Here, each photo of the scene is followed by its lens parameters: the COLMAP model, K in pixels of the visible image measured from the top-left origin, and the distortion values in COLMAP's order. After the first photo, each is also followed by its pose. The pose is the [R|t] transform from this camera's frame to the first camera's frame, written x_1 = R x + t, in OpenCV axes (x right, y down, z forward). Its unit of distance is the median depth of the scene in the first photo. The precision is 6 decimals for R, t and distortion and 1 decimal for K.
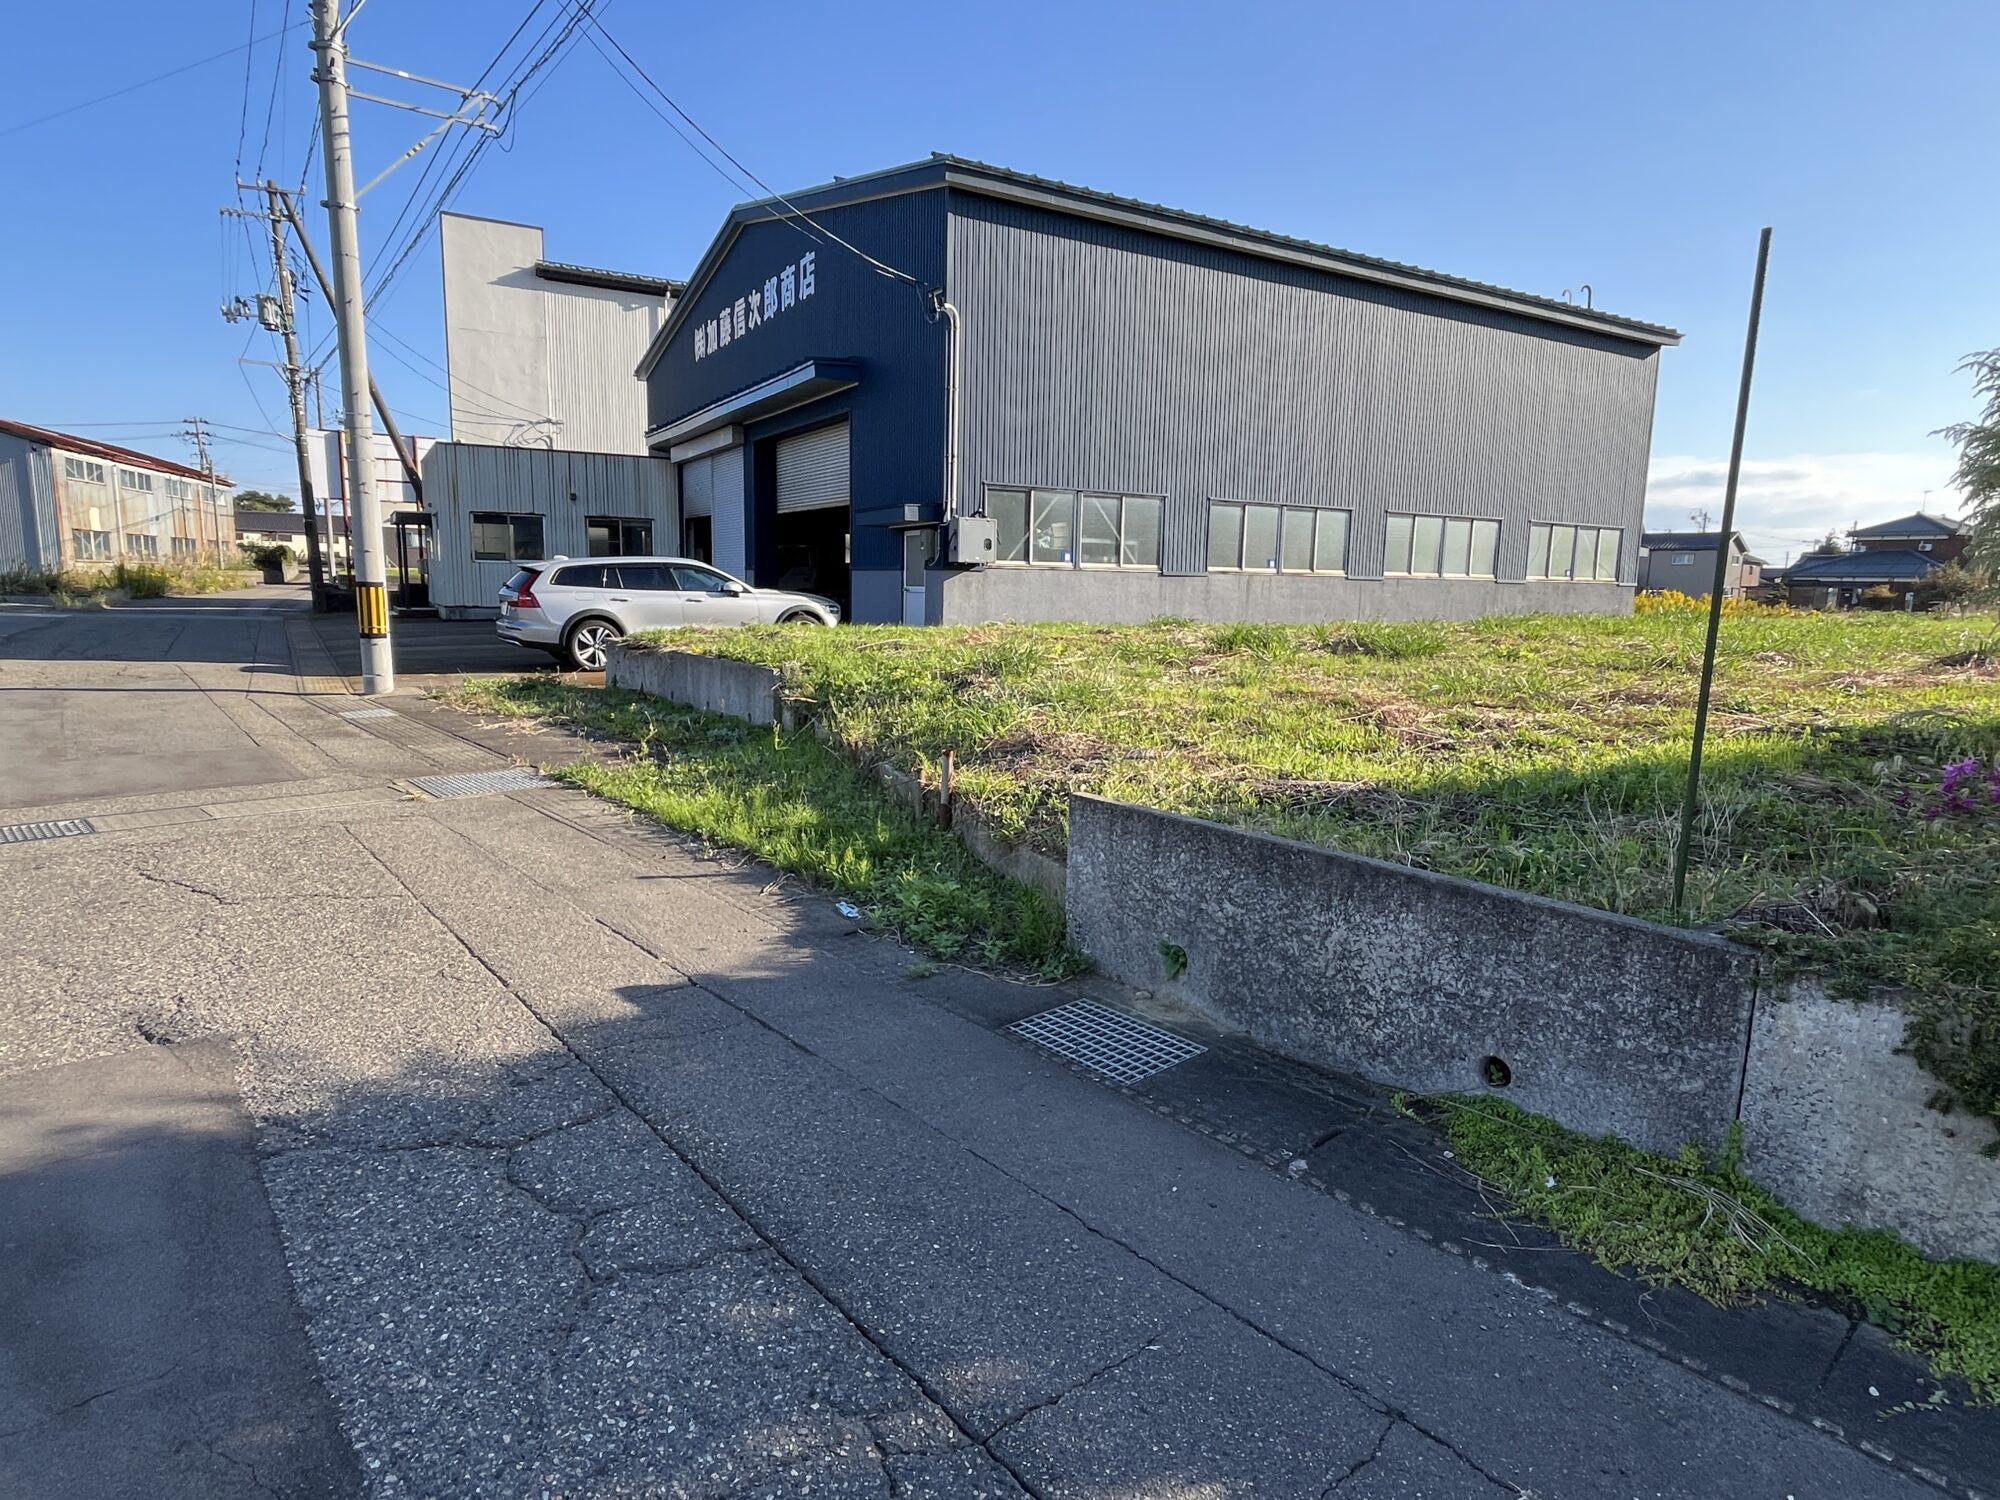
lens RADIAL K [[1086.7, 0, 988.1], [0, 1086.7, 748.0], [0, 0, 1]] dist [0.002283, 0.001522]
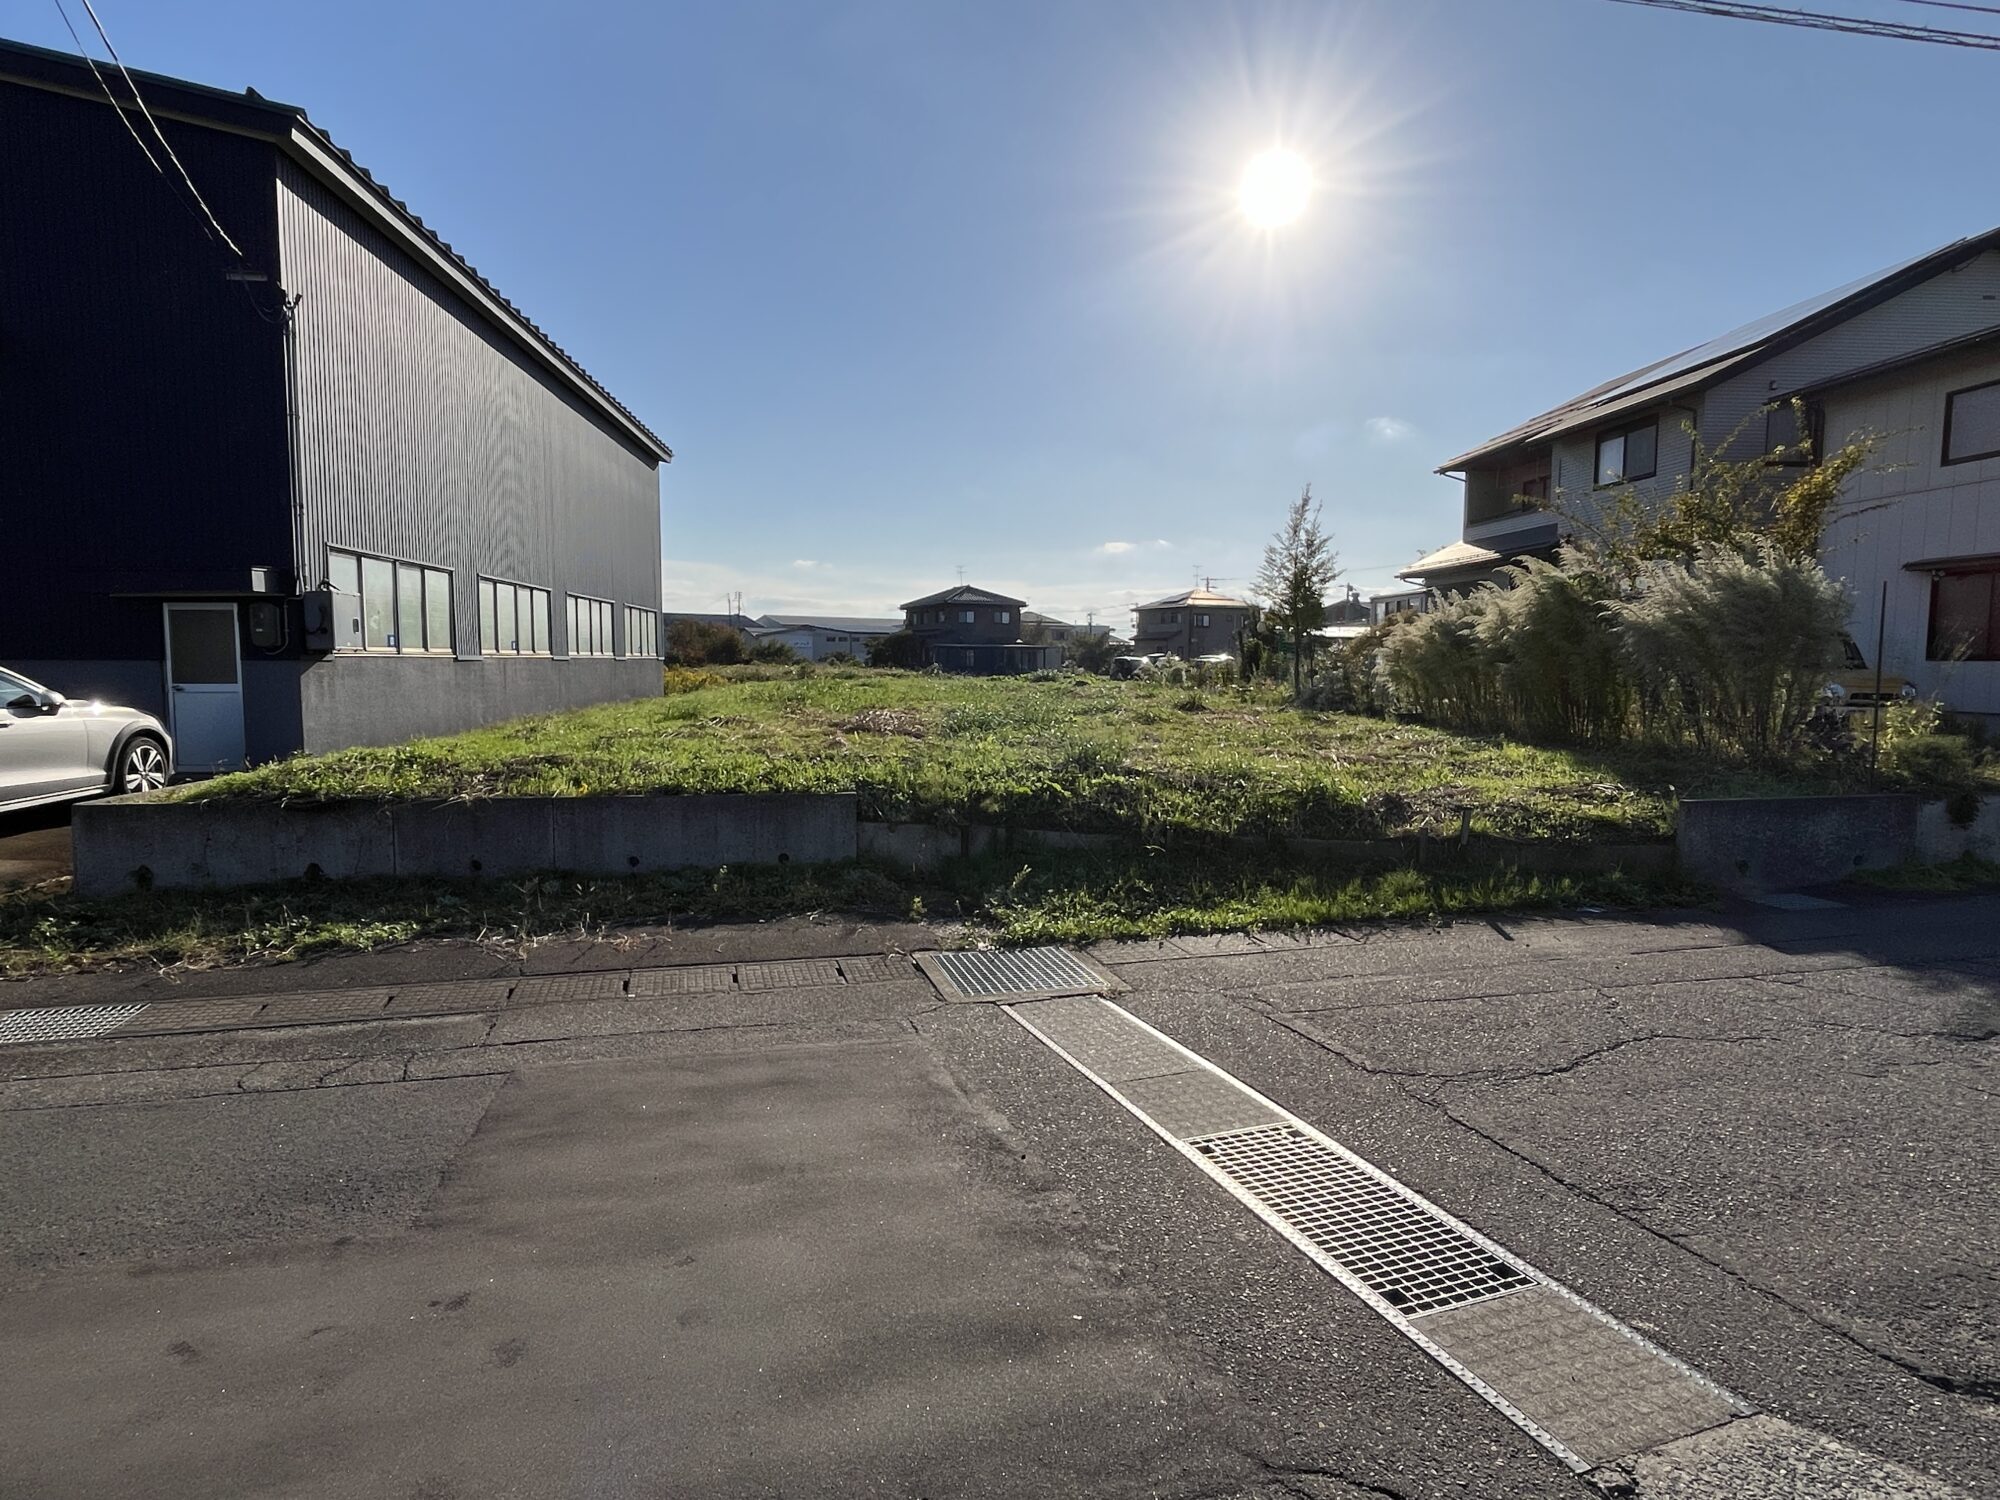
lens RADIAL K [[1086.7, 0, 989.9], [0, 1086.7, 750.7], [0, 0, 1]] dist [0.002283, 0.001522]
pose [[0.434980, -0.089722, 0.895959, -0.330320], [0.138575, 0.989840, 0.031846, -0.042754], [-0.889713, 0.110305, 0.442993, 0.186530]]
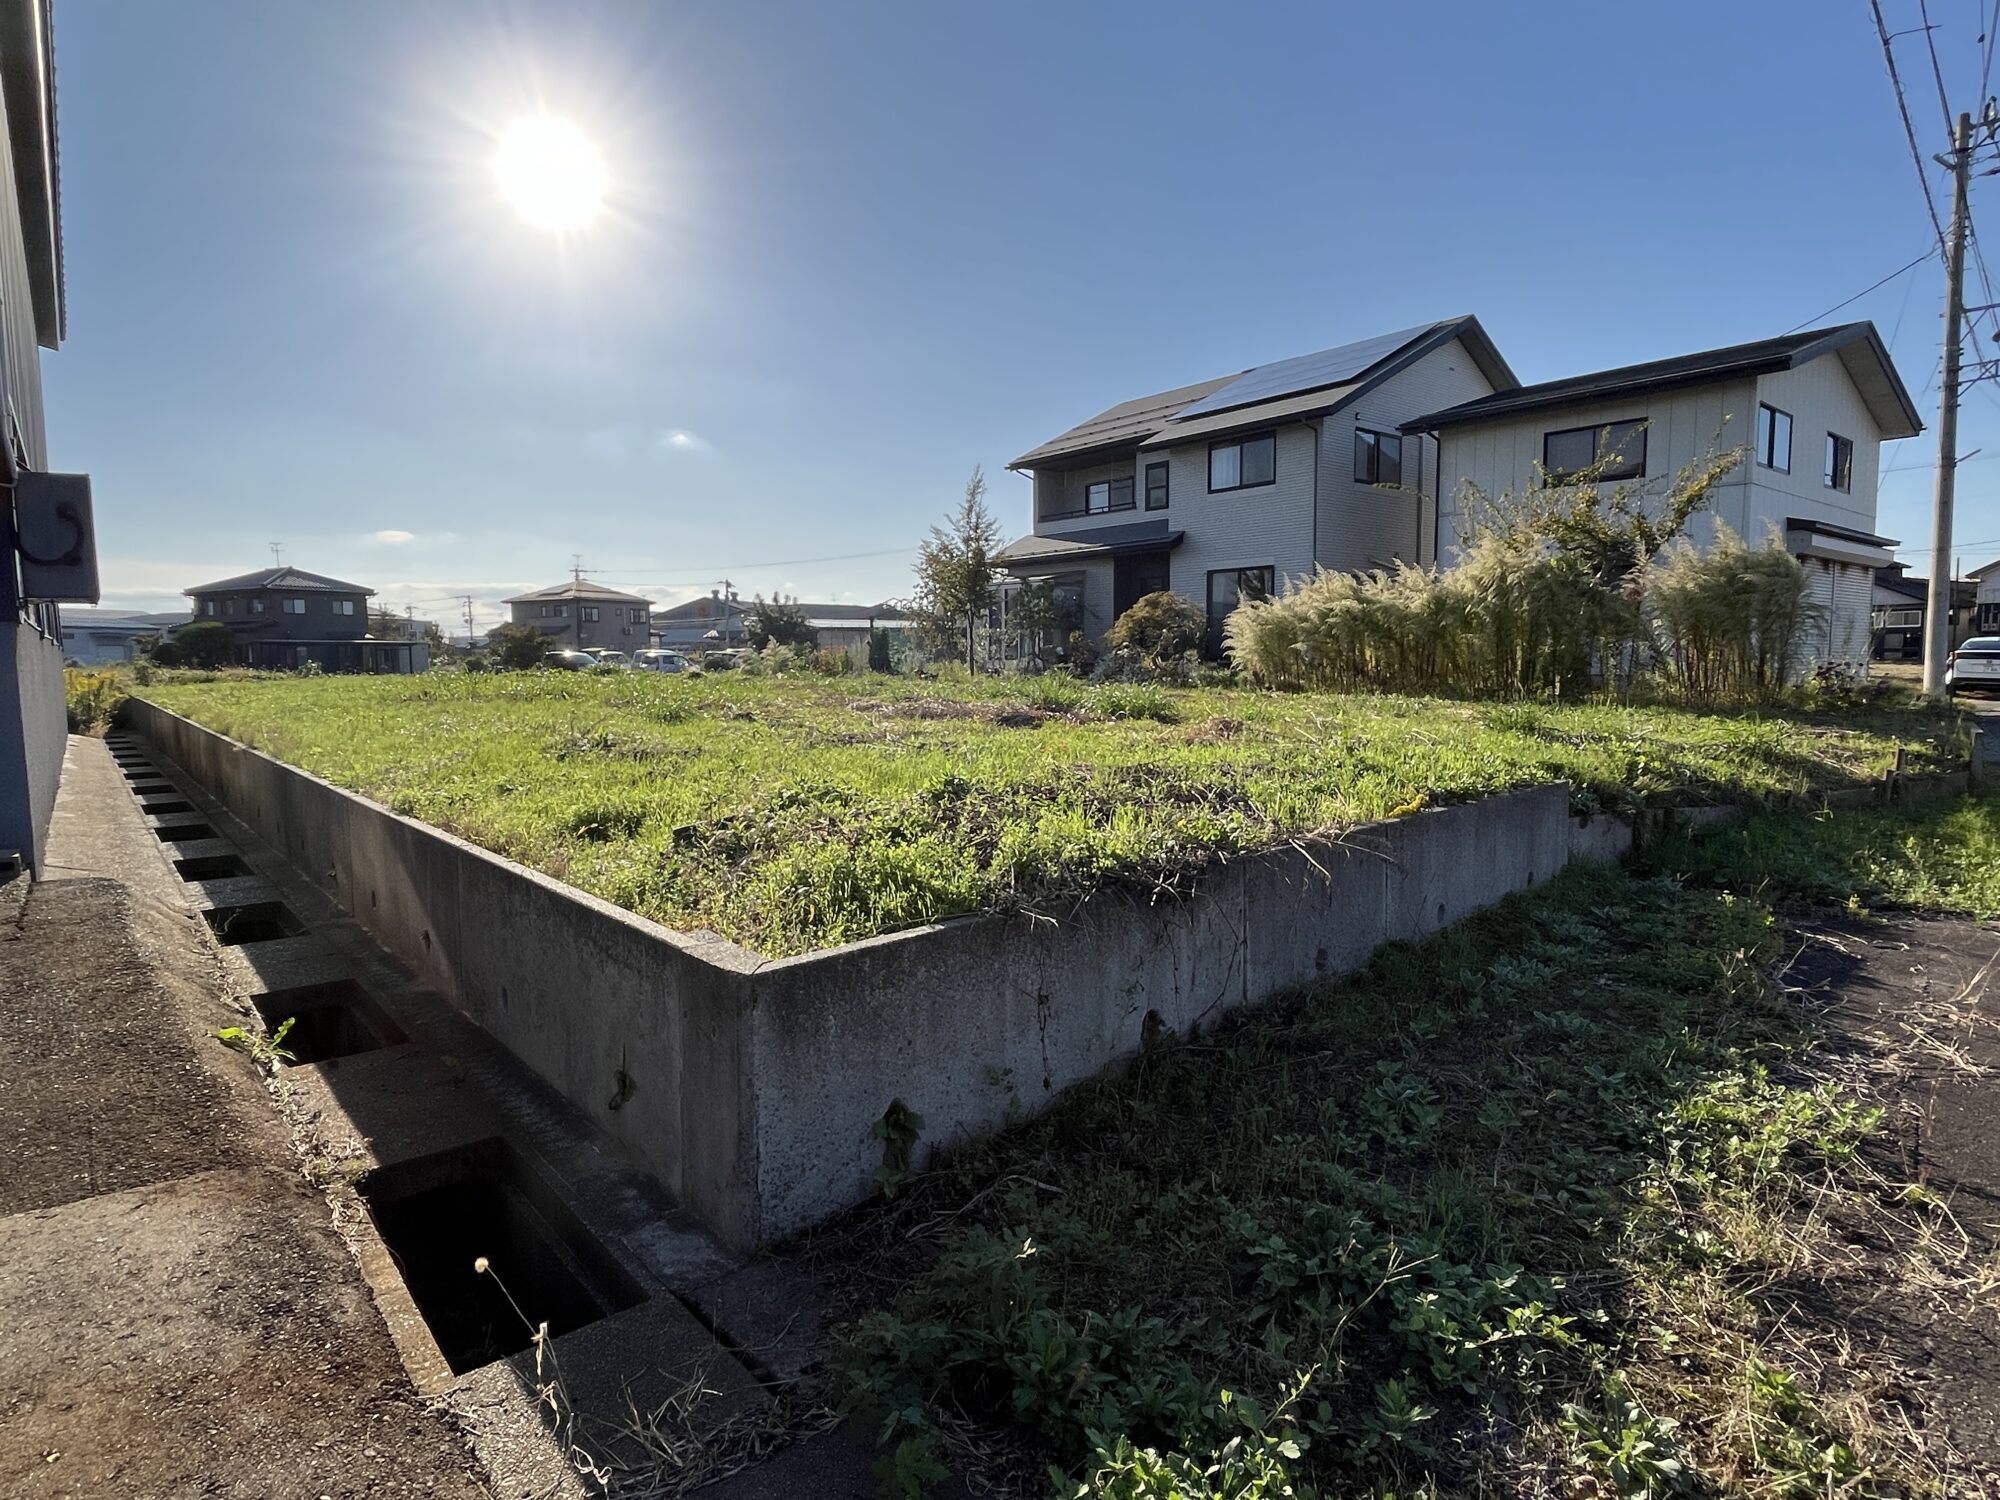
lens RADIAL K [[1086.7, 0, 1006.0], [0, 1086.7, 748.7], [0, 0, 1]] dist [0.002283, 0.001522]
pose [[-0.161821, -0.098387, 0.981903, -0.282471], [0.153956, 0.980317, 0.123600, -0.078057], [-0.974737, 0.171171, -0.143489, 0.488621]]
